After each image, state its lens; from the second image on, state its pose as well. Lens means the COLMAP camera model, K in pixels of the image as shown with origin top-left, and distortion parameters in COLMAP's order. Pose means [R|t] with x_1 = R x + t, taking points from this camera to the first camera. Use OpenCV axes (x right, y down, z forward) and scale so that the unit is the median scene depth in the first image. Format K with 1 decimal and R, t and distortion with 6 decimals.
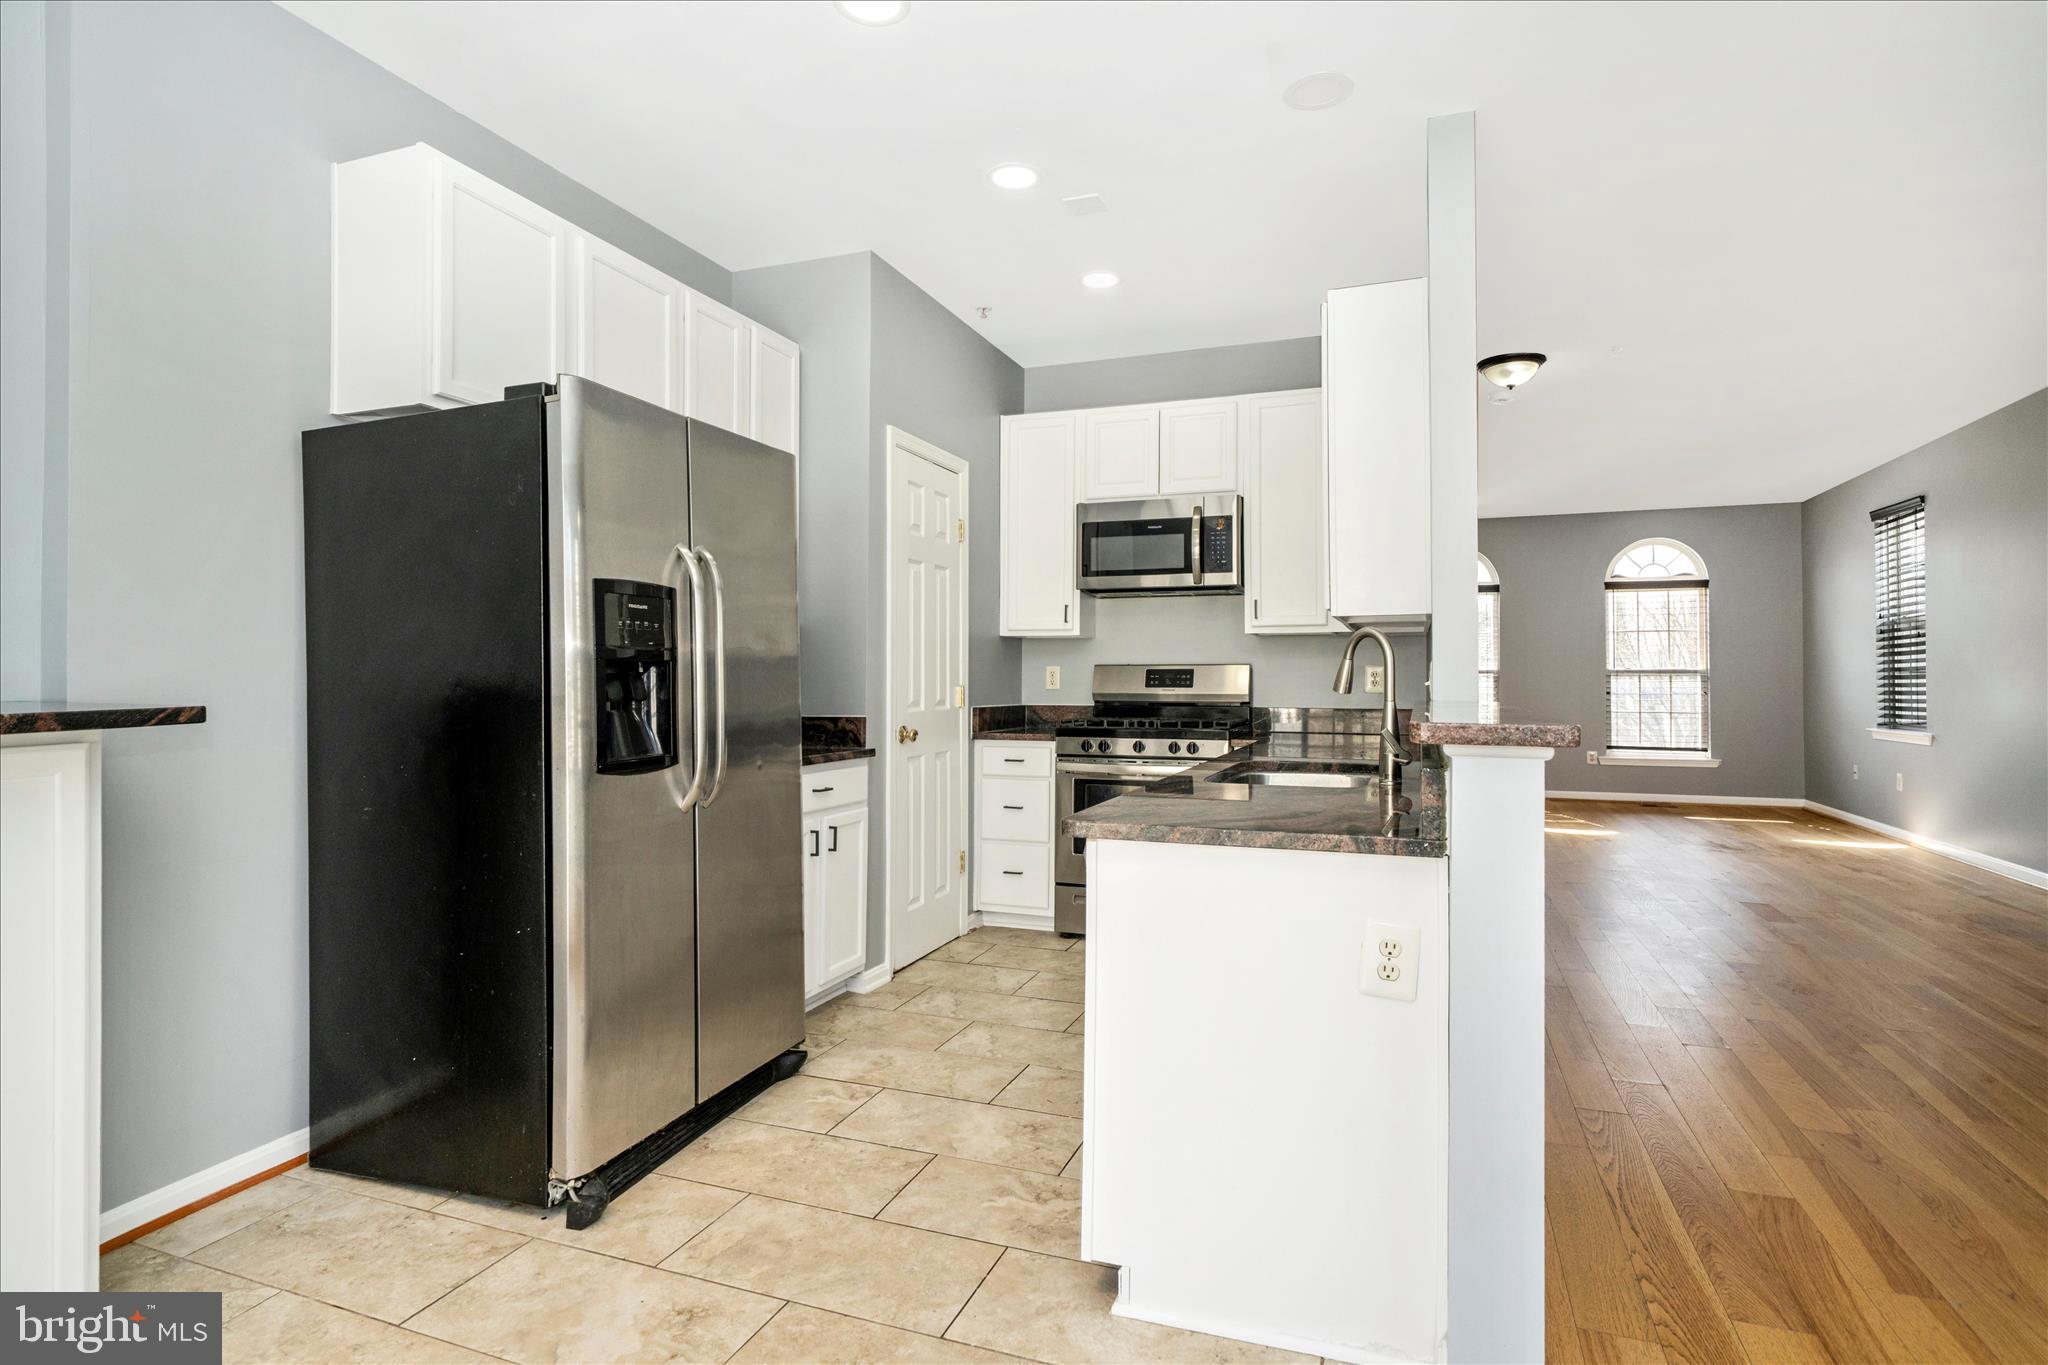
lens RADIAL K [[1047.0, 0, 1032.2], [0, 1047.0, 662.6], [0, 0, 1]] dist [-0.003203, -0.001132]
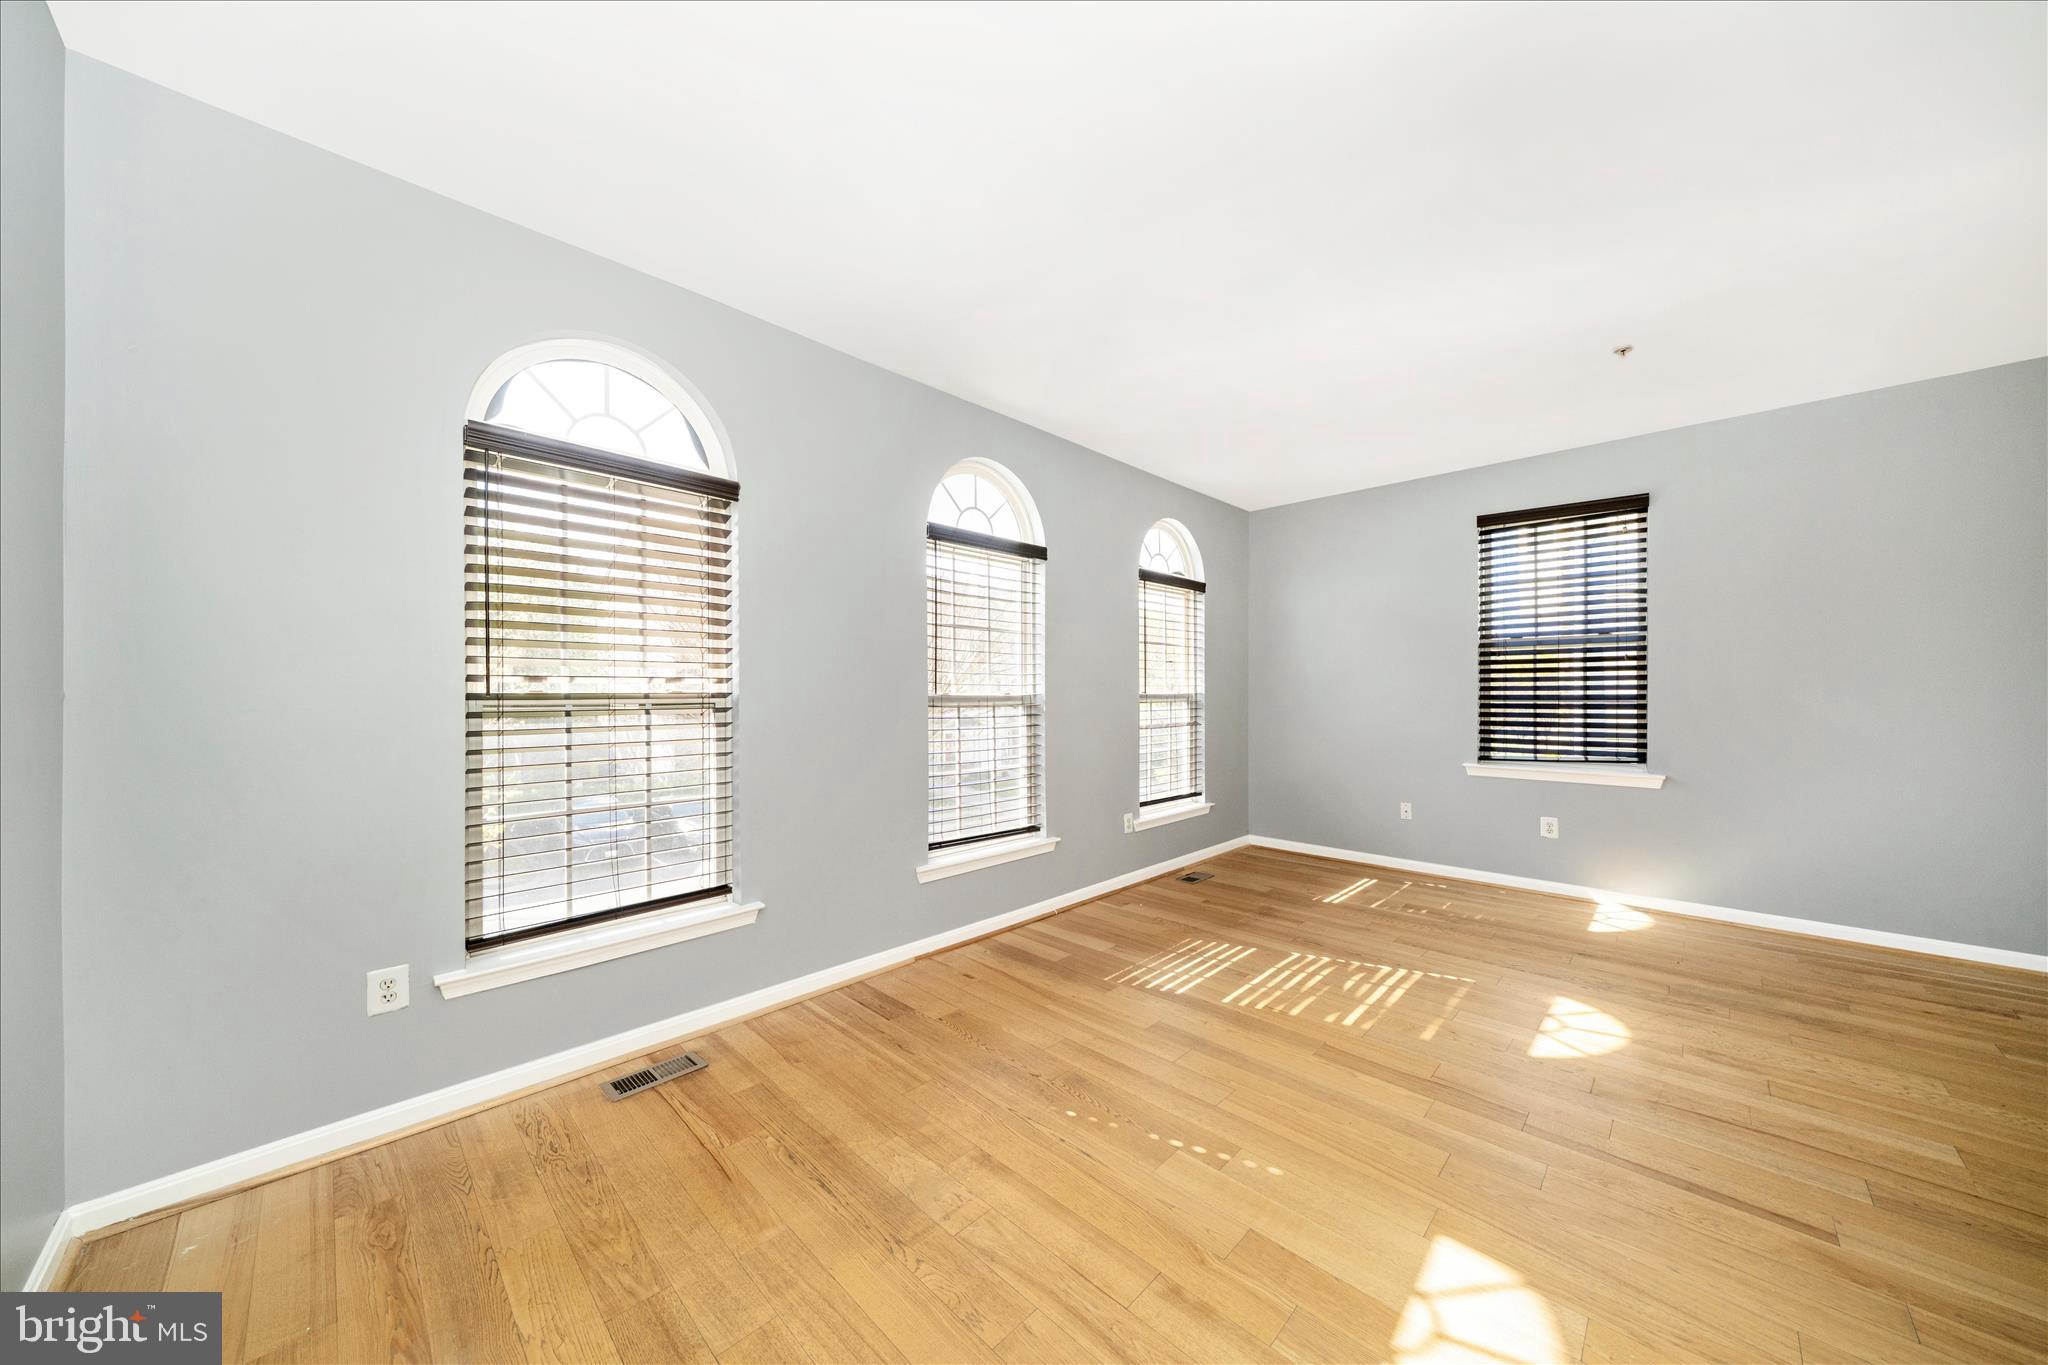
lens RADIAL K [[694.9, 0, 1021.3], [0, 694.9, 683.9], [0, 0, 1]] dist [-0.002914, -0.000880]
pose [[0.407546, 0.005934, 0.913165, 0.201848], [-0.015645, 0.999877, 0.000485, 0.002705], [-0.913051, -0.014484, 0.407589, 1.874851]]
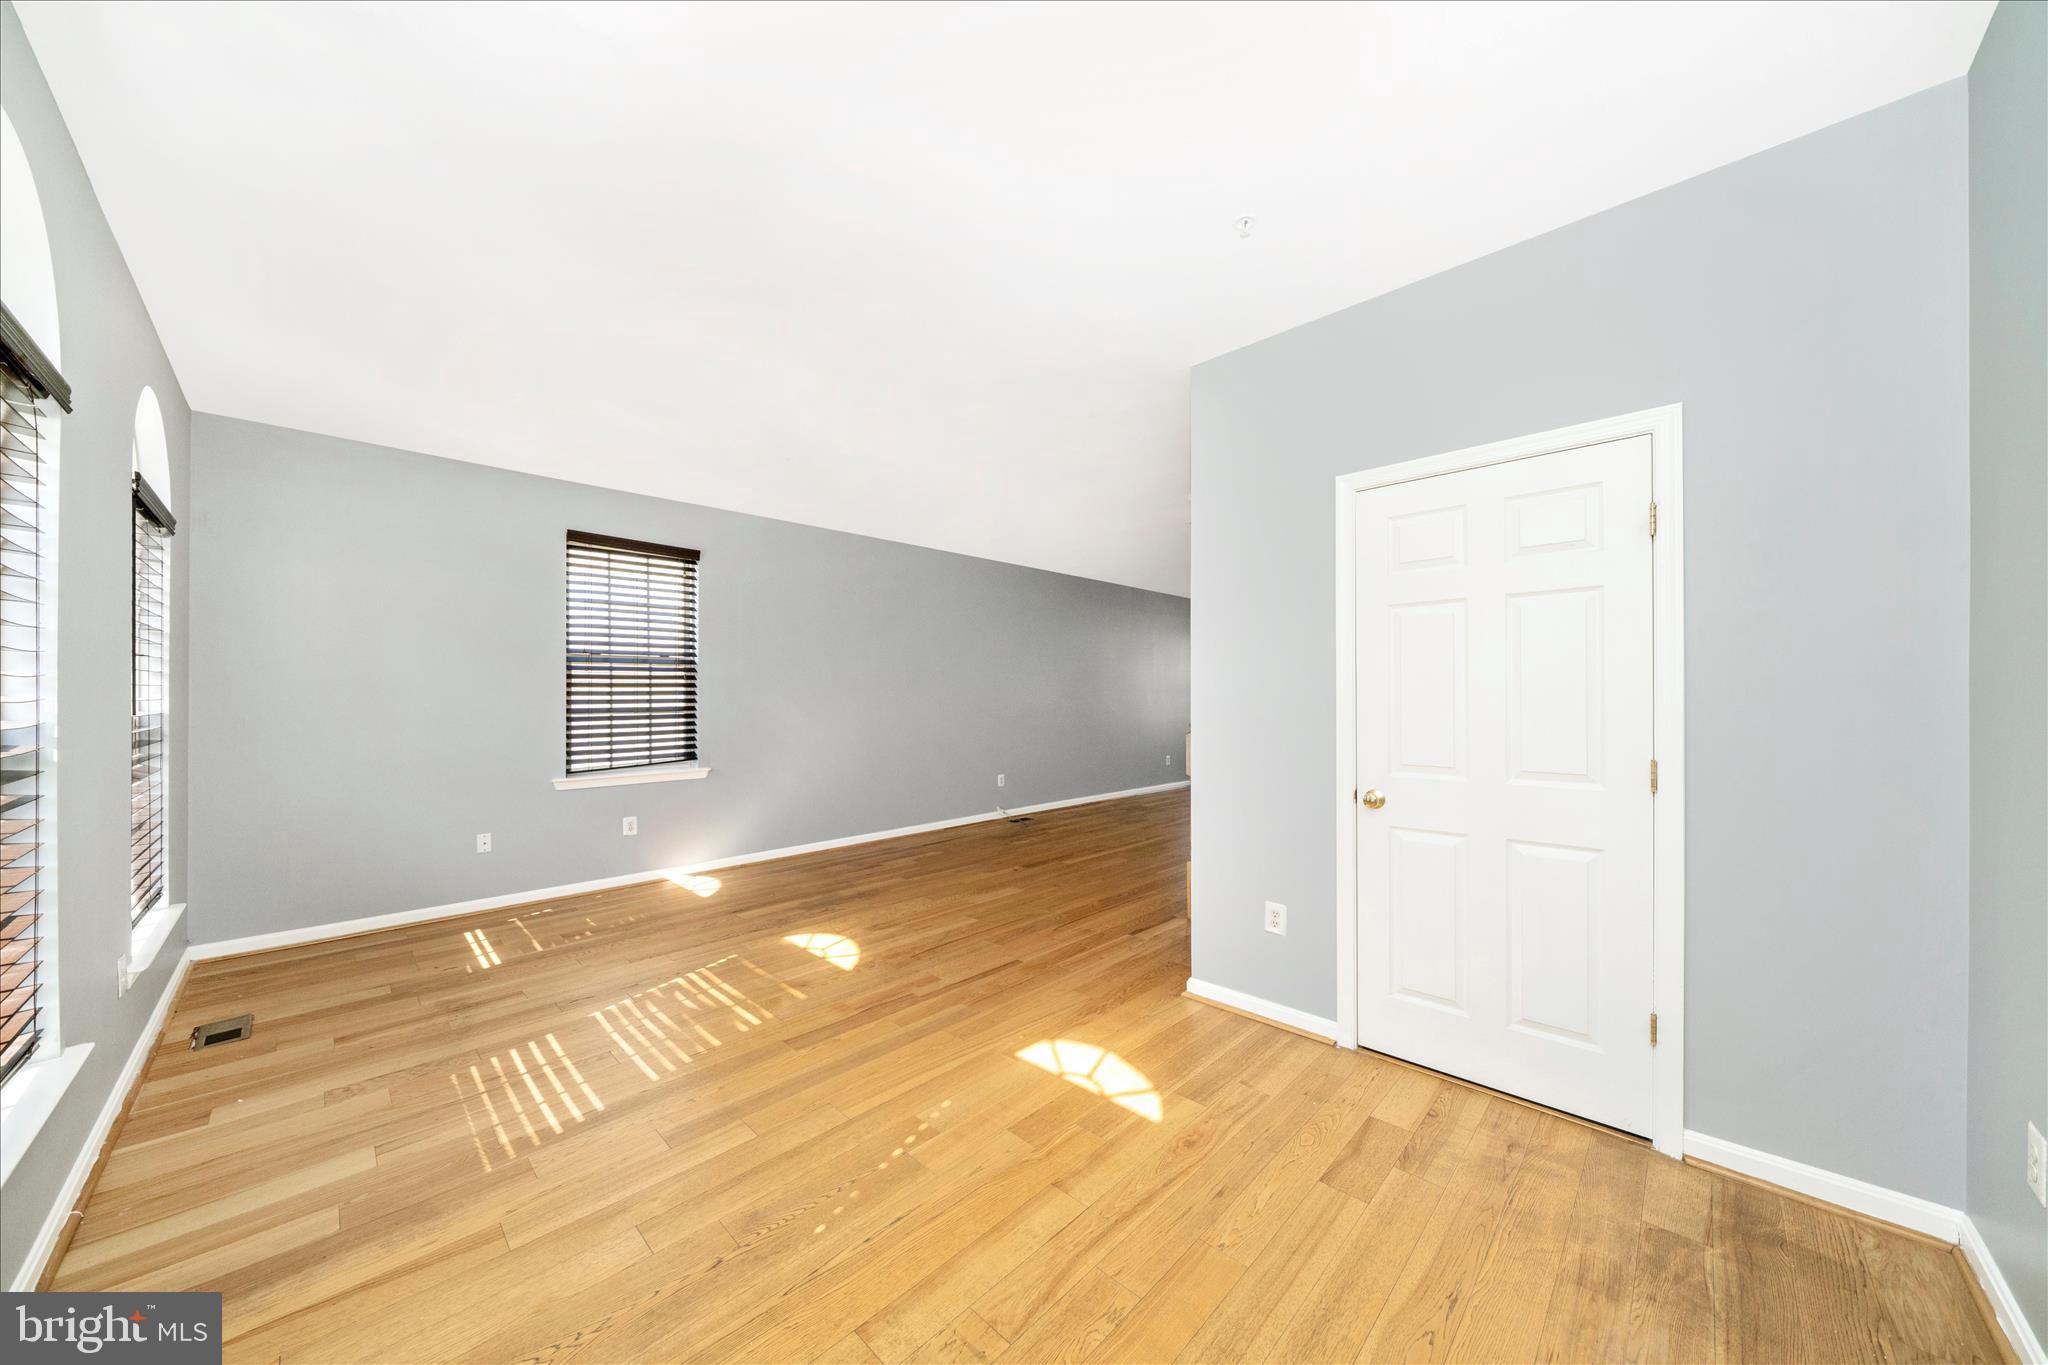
lens RADIAL K [[694.9, 0, 1024.7], [0, 694.9, 695.7], [0, 0, 1]] dist [-0.002914, -0.000880]
pose [[-0.915026, 0.003942, 0.403377, 0.378914], [-0.004560, 0.999787, -0.020114, 0.007368], [-0.403370, -0.020244, -0.914813, 2.315146]]
